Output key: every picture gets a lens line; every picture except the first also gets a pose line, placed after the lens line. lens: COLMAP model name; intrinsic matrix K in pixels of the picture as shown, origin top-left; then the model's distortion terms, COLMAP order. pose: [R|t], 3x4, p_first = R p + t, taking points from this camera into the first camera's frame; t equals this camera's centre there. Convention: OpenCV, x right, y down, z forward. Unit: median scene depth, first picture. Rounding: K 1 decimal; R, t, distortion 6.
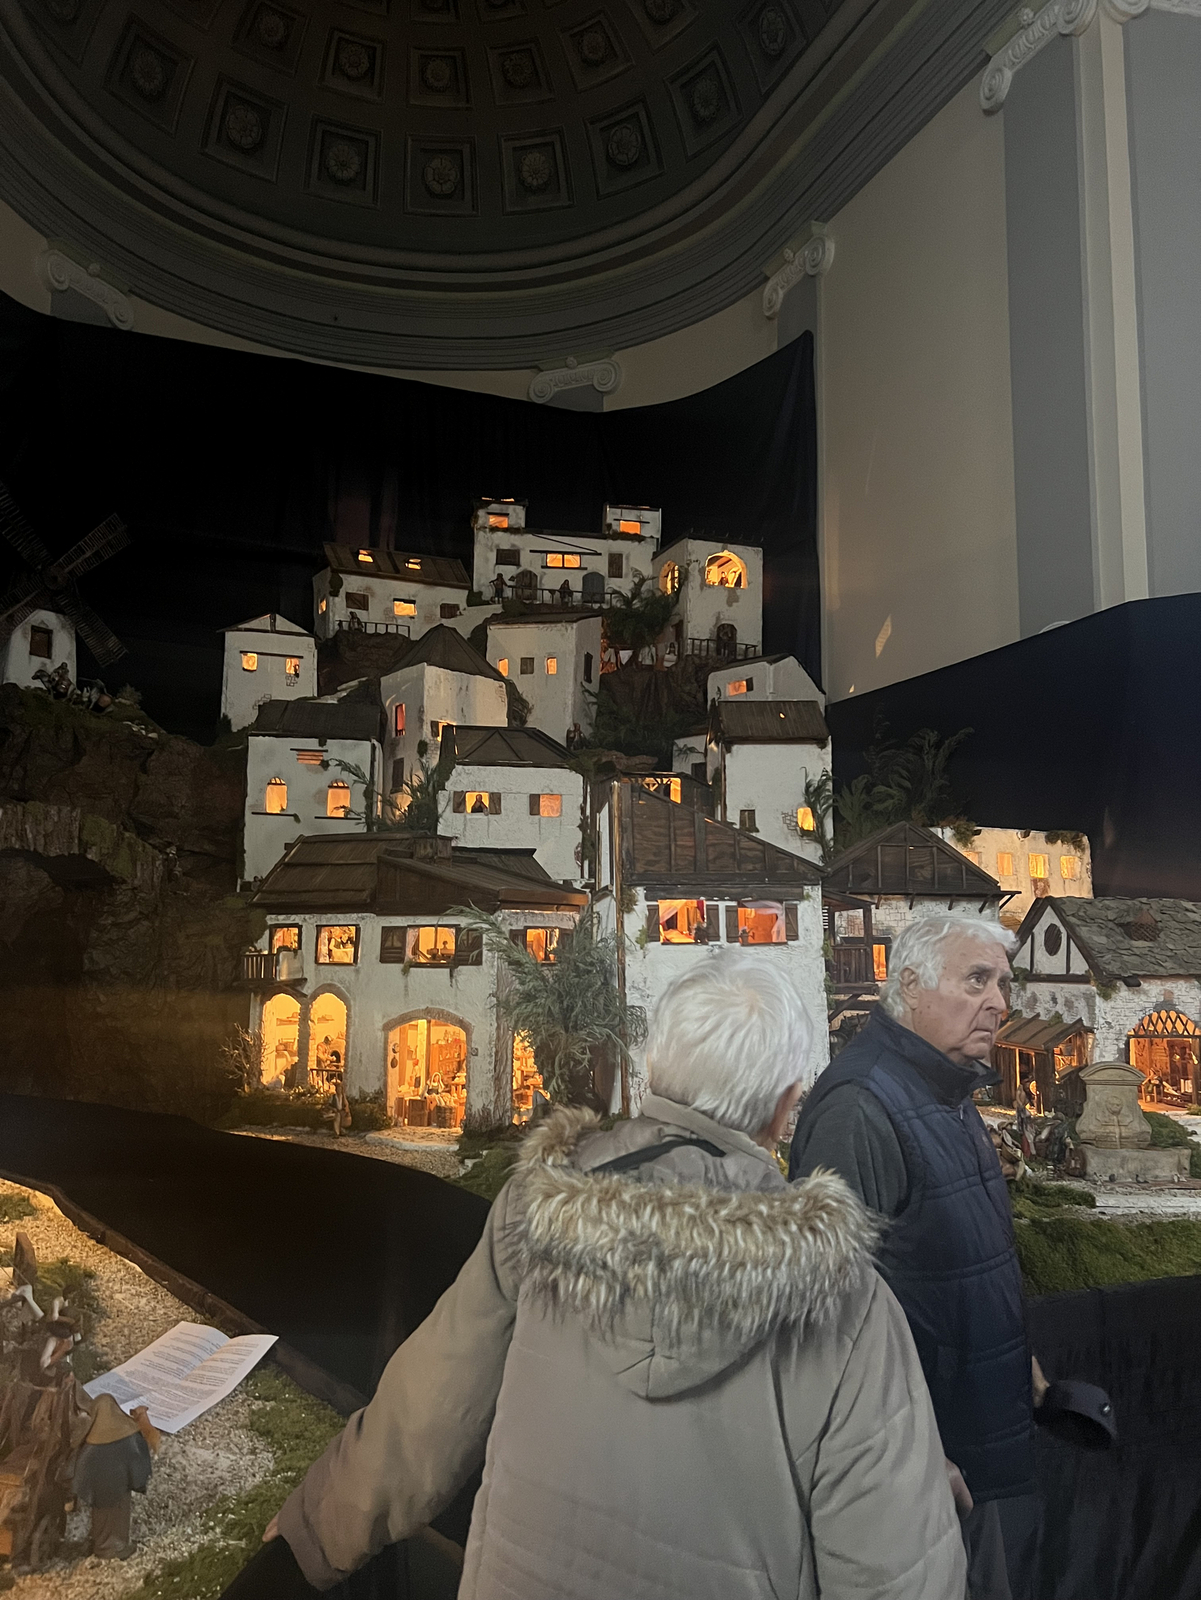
lens RADIAL K [[1195.4, 0, 607.4], [0, 1195.4, 808.3], [0, 0, 1]] dist [0.058283, -0.062999]
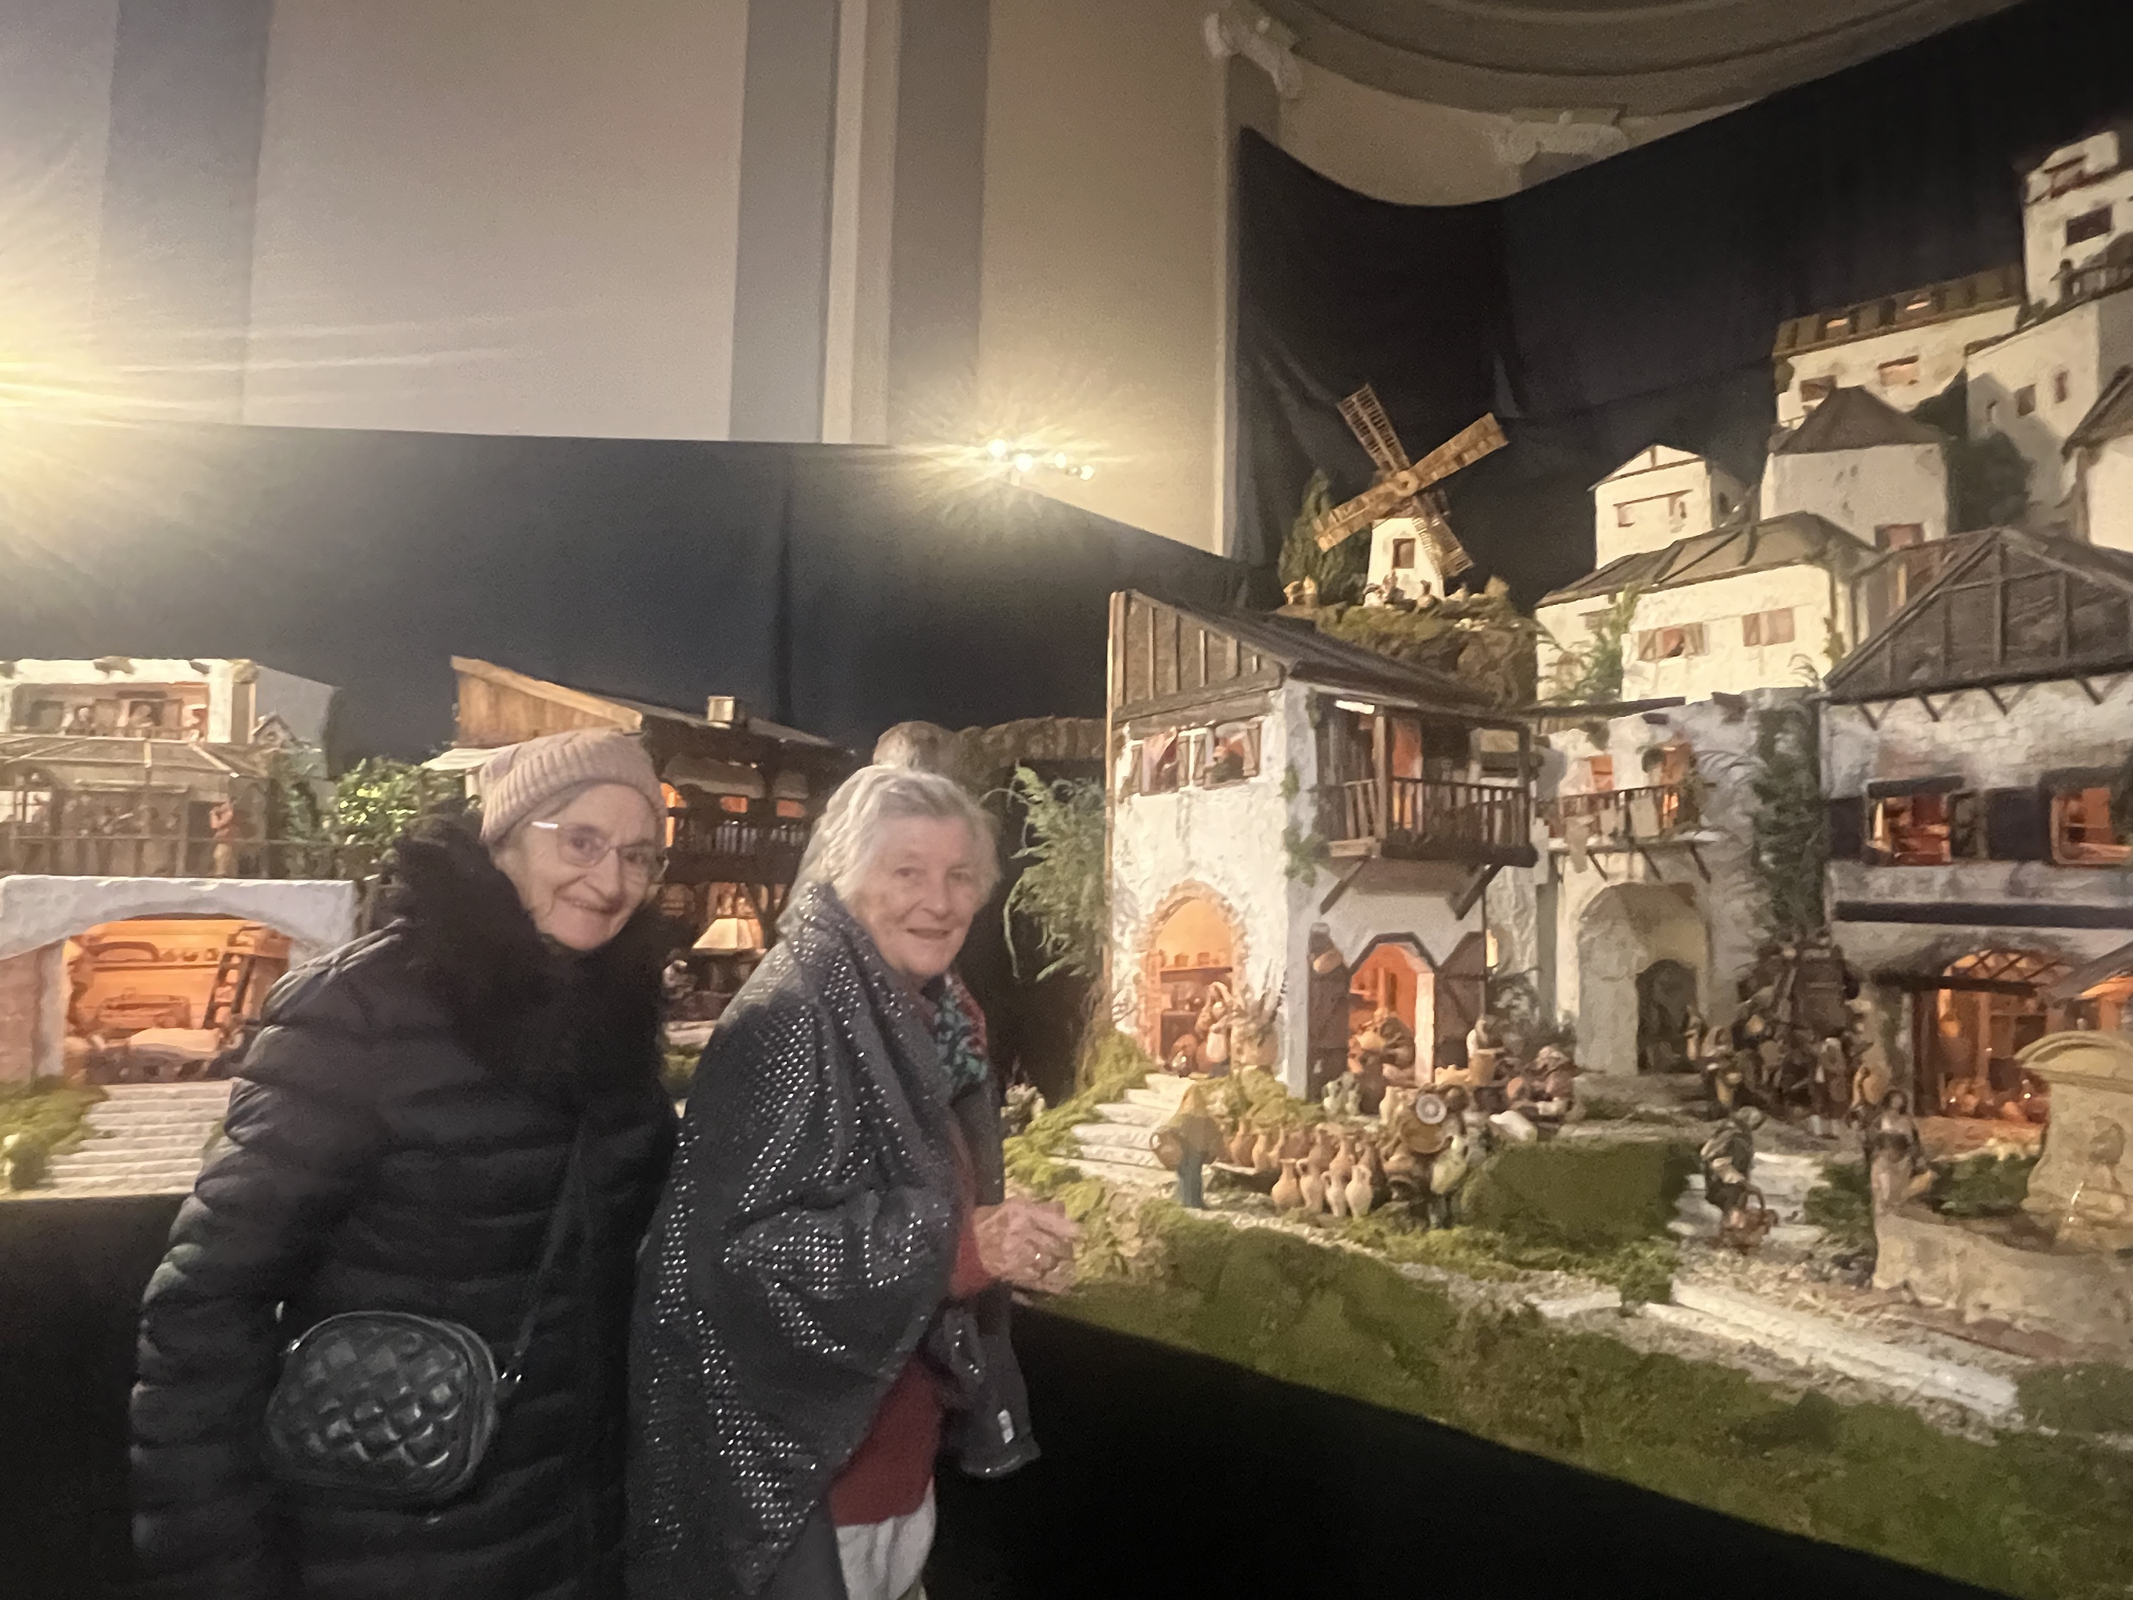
lens RADIAL K [[1348.7, 0, 1070.5], [0, 1348.7, 792.0], [0, 0, 1]] dist [0.003839, -0.001373]
pose [[0.408250, -0.069002, -0.910259, 0.398965], [0.089249, 0.995379, -0.035426, 0.068688], [0.908497, -0.066777, 0.412522, 0.301686]]
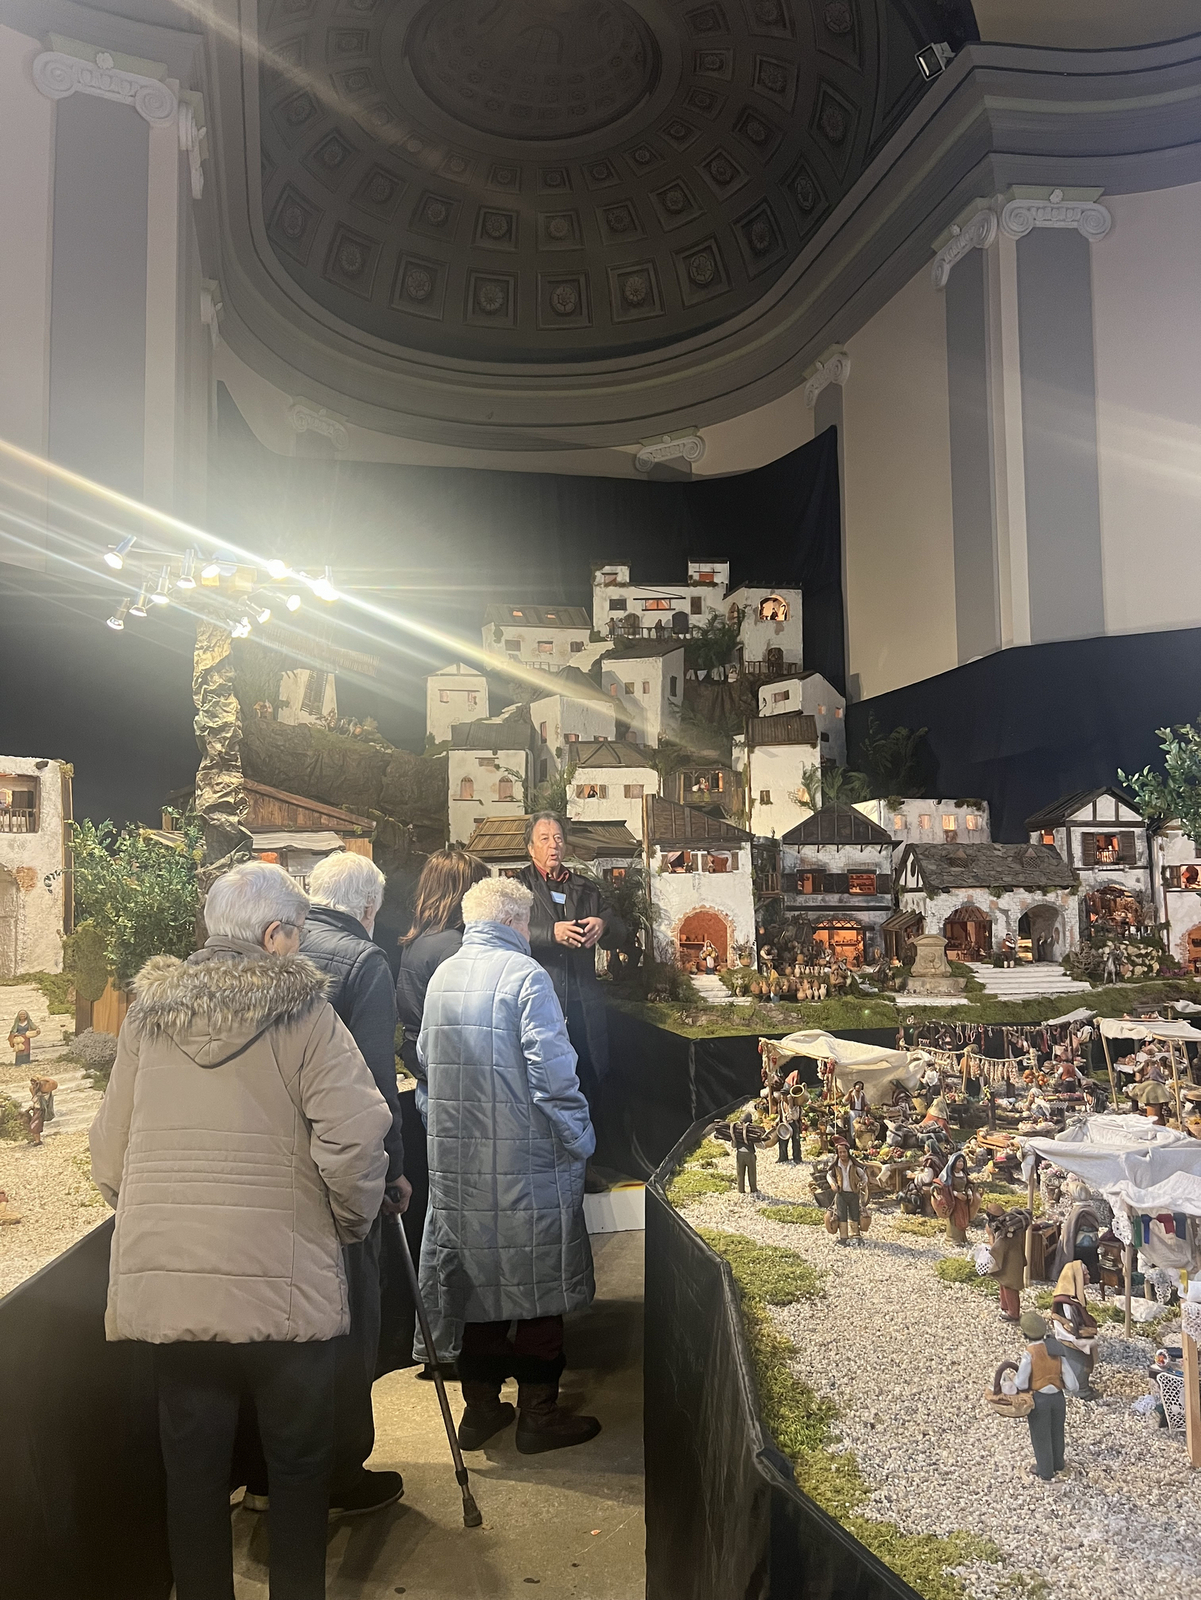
lens RADIAL K [[1195.4, 0, 597.2], [0, 1195.4, 807.5], [0, 0, 1]] dist [0.058283, -0.062999]
pose [[0.989836, -0.027577, -0.139511, 0.103720], [0.033473, 0.998635, 0.040093, -0.040493], [0.138215, -0.044355, 0.989409, -0.497062]]
